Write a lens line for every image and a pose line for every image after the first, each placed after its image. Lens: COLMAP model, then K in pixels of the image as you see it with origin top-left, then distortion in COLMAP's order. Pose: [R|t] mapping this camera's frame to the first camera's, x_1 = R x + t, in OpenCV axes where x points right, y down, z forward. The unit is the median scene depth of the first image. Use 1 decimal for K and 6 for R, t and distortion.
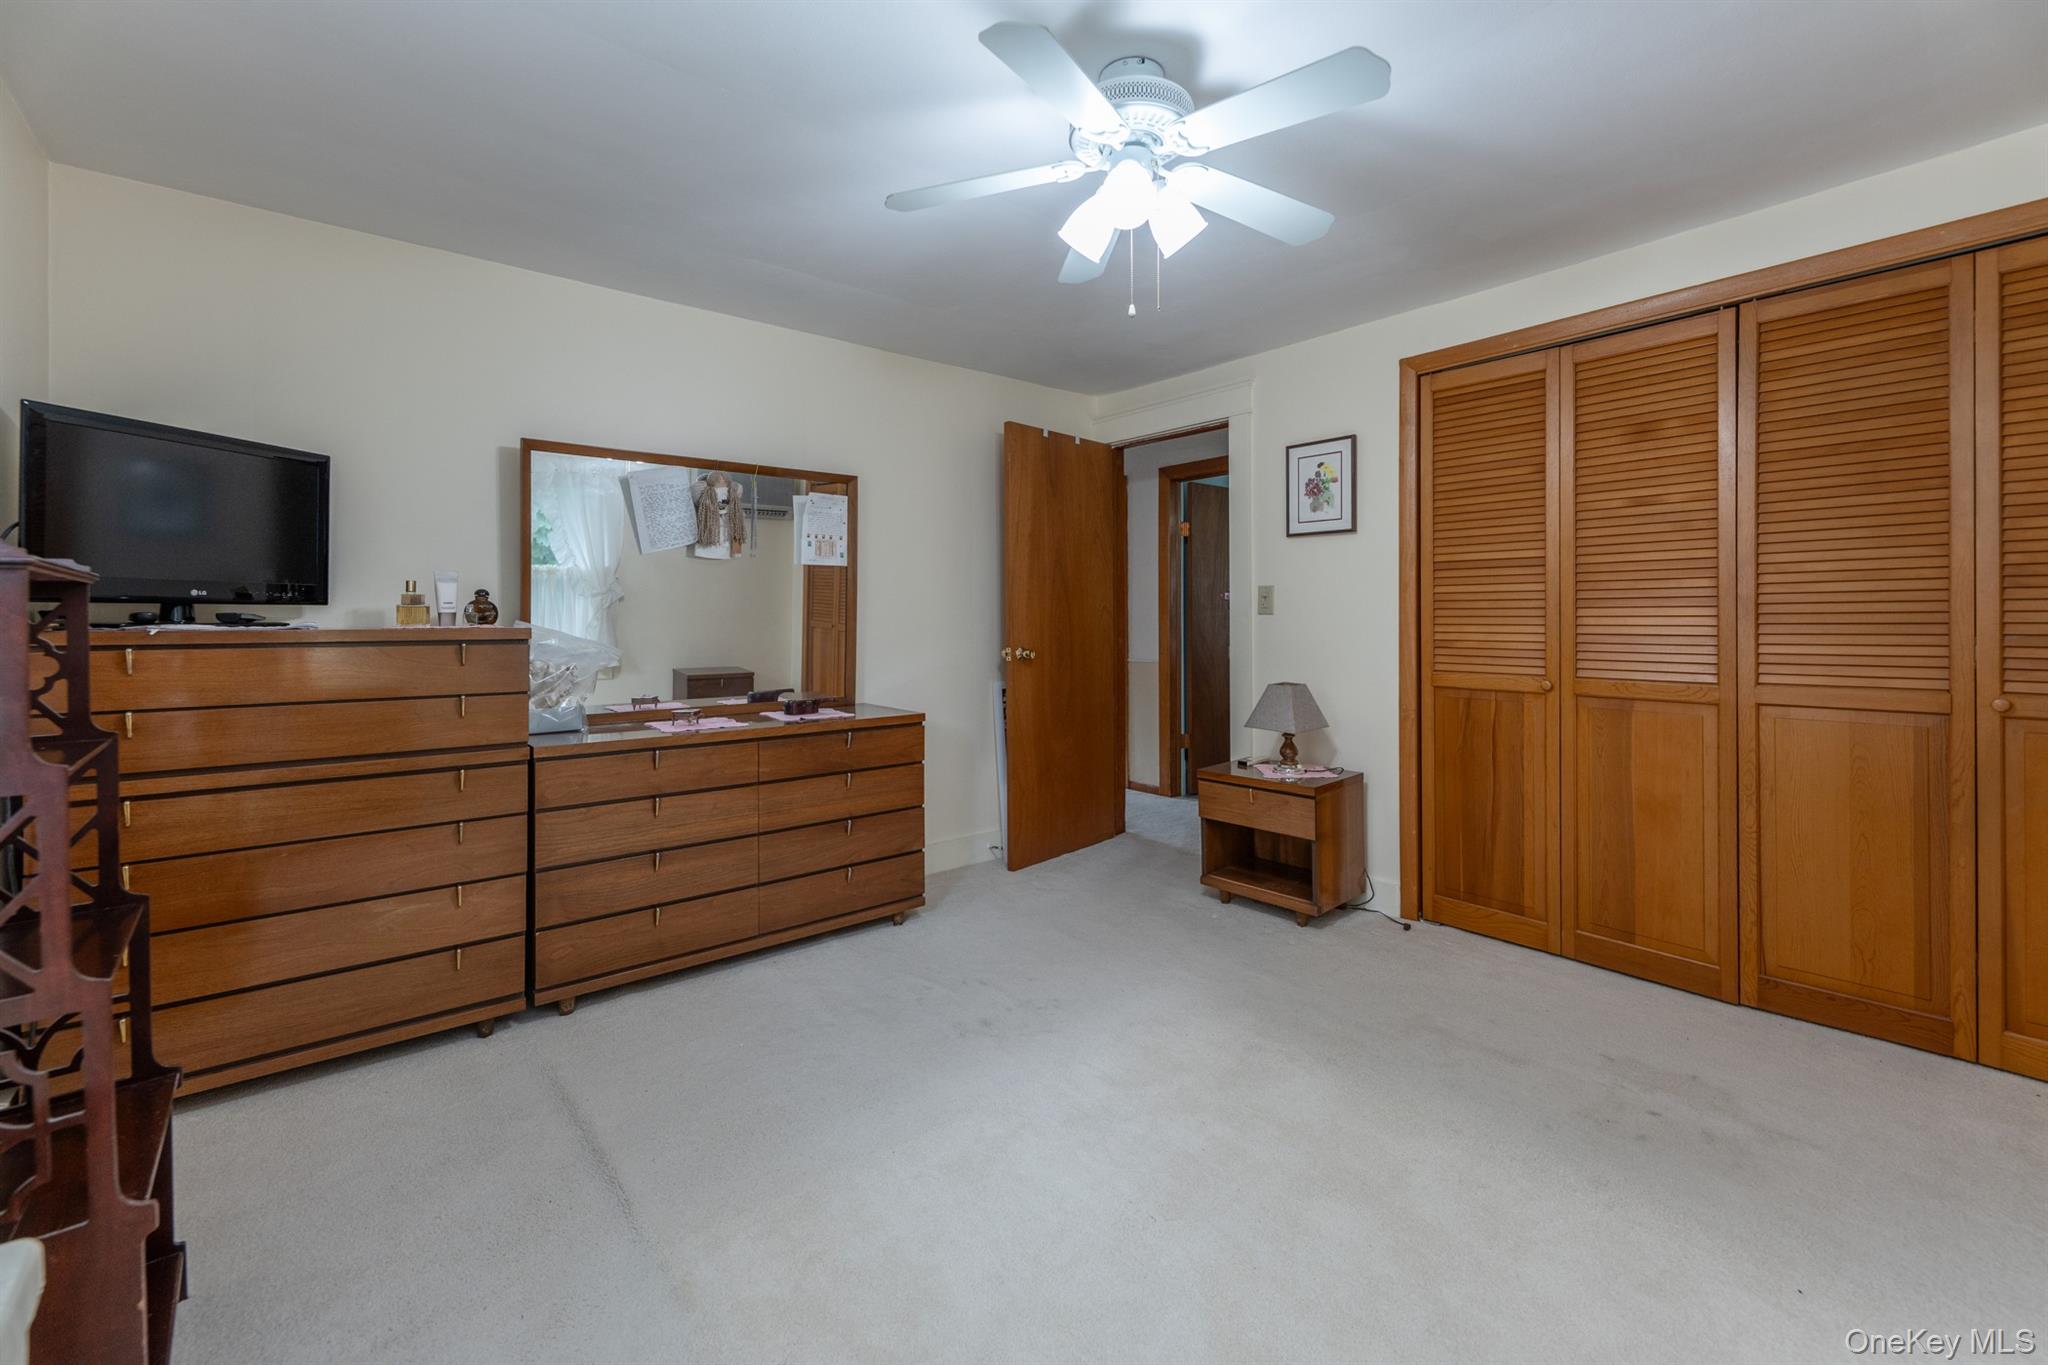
lens RADIAL K [[879.6, 0, 1021.5], [0, 879.6, 616.3], [0, 0, 1]] dist [-0.001145, -0.000636]
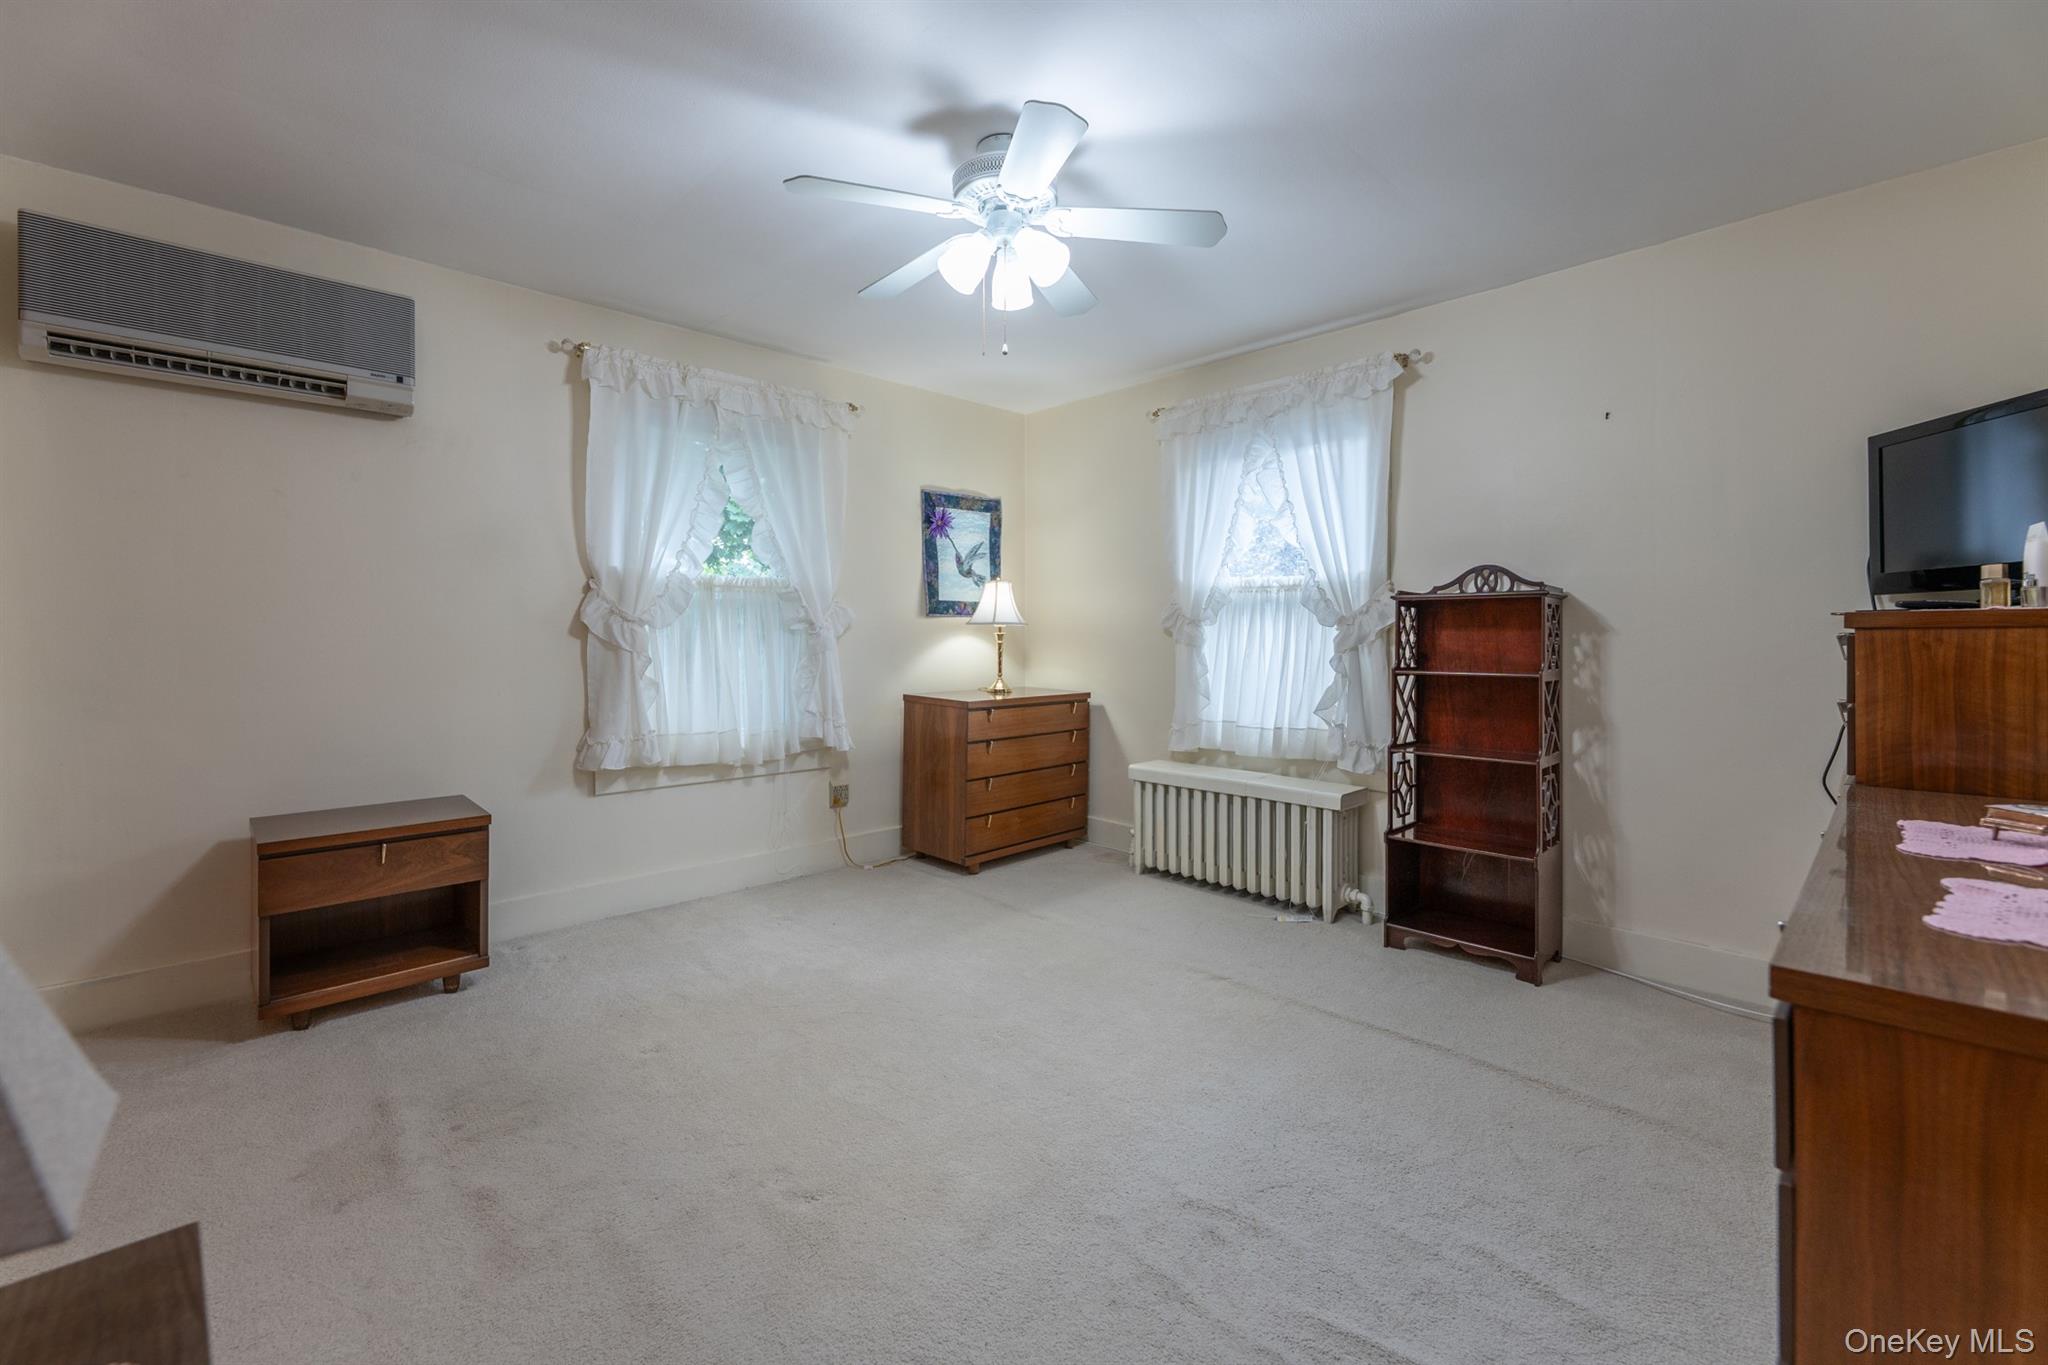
lens RADIAL K [[846.1, 0, 1026.8], [0, 846.1, 637.6], [0, 0, 1]] dist [0.001545, 0.000071]
pose [[-0.998839, 0.003046, -0.048068, 0.104824], [0.002973, 0.999994, 0.001592, 0.025948], [0.048072, 0.001447, -0.998843, 1.391313]]
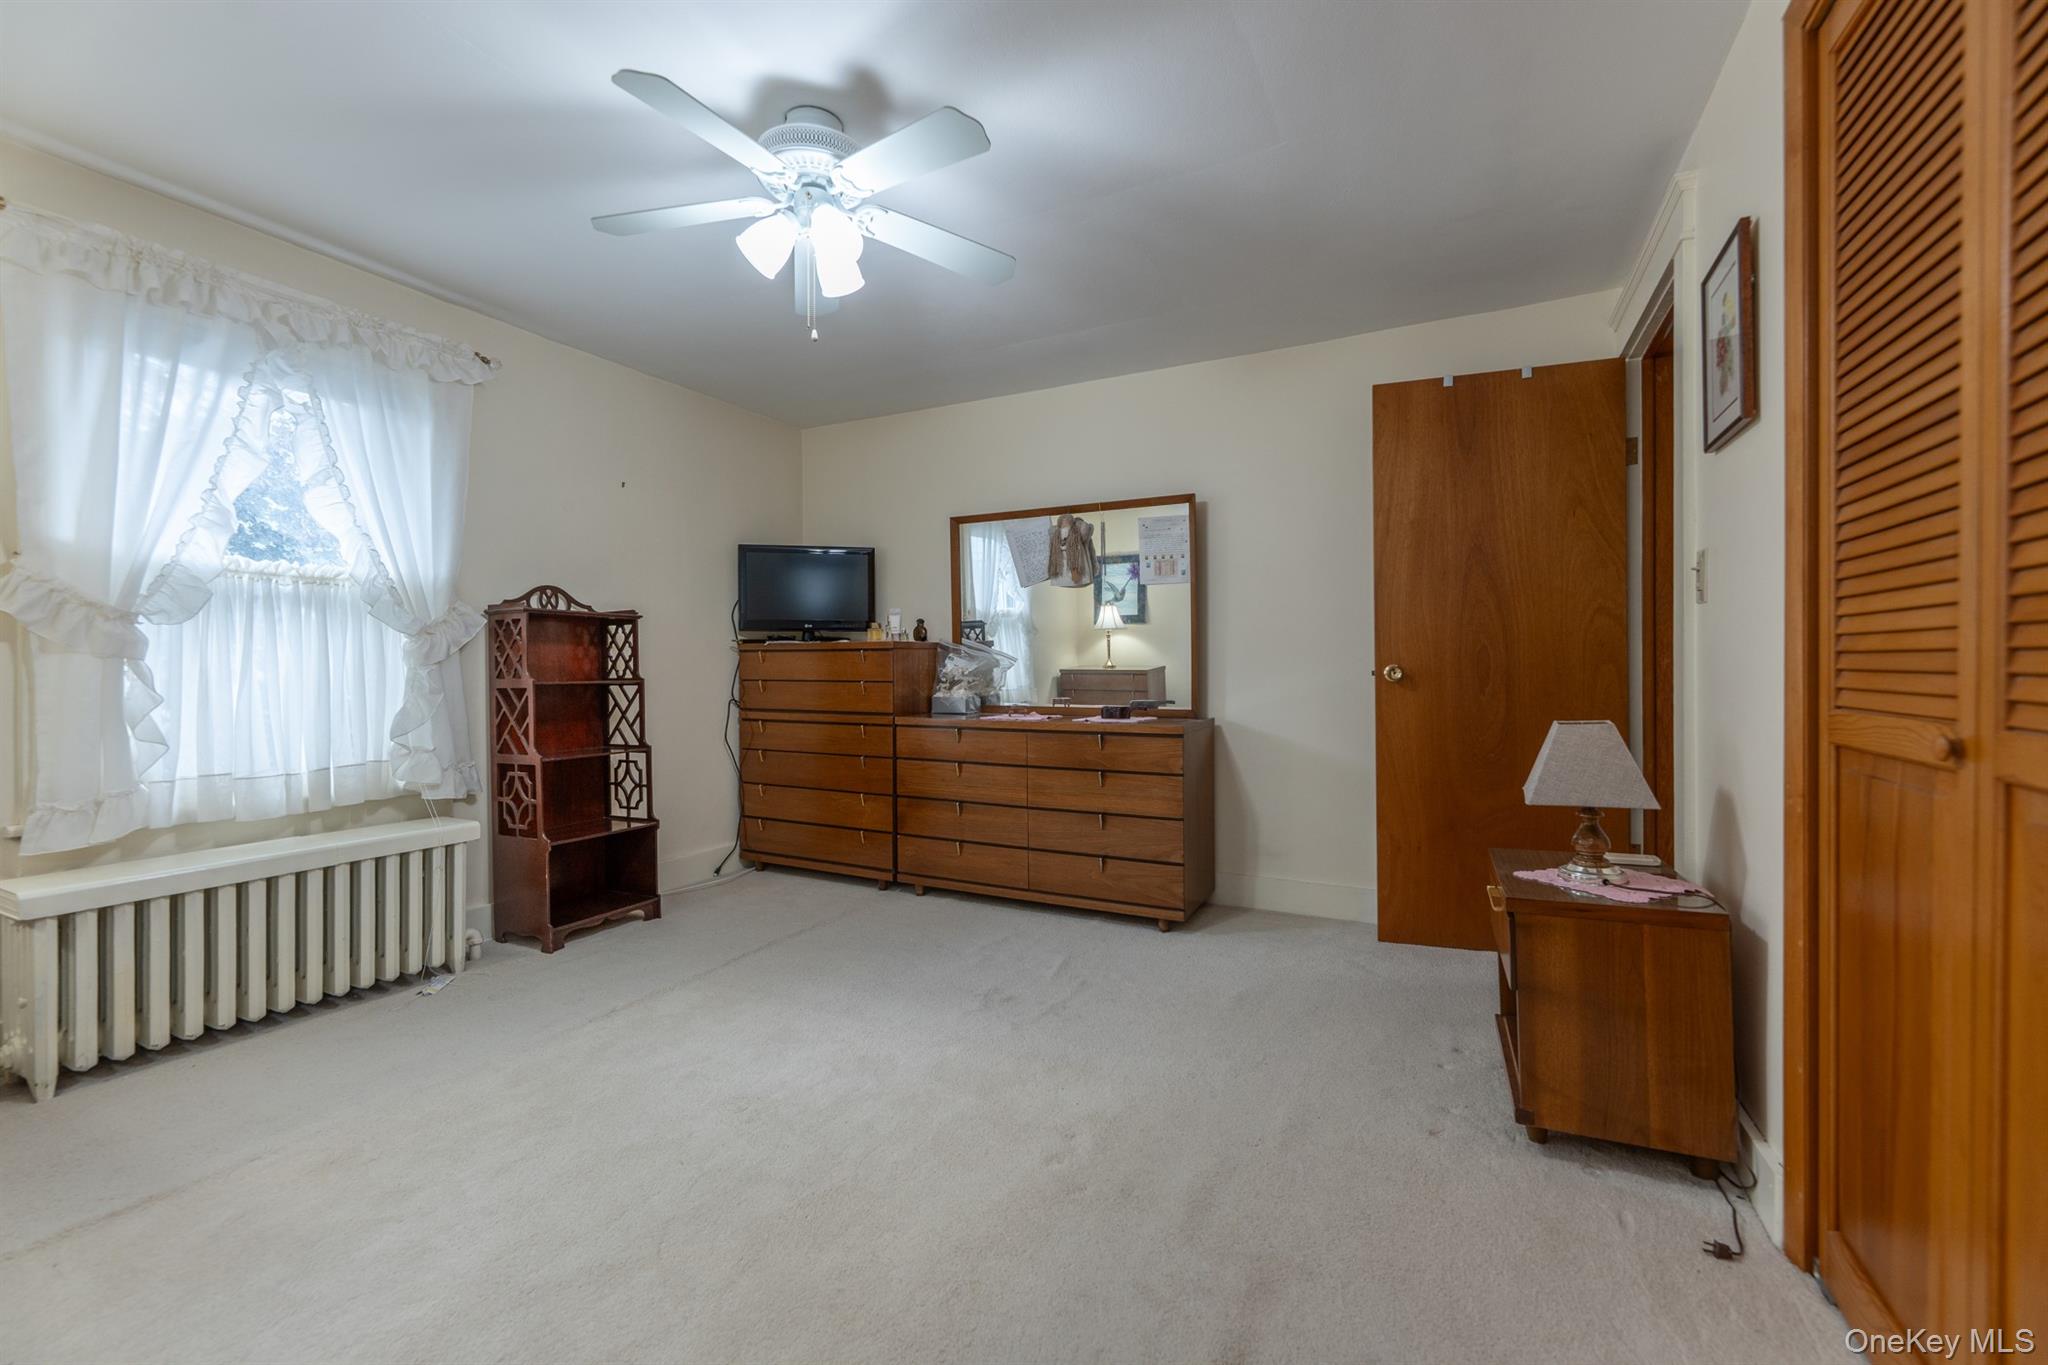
lens RADIAL K [[854.5, 0, 1022.7], [0, 854.5, 671.1], [0, 0, 1]] dist [-0.001582, -0.000158]
pose [[0.370473, 0.007389, -0.928814, 0.805581], [-0.000497, 0.999970, 0.007757, 0.047378], [0.928843, -0.002412, 0.370466, 0.548260]]
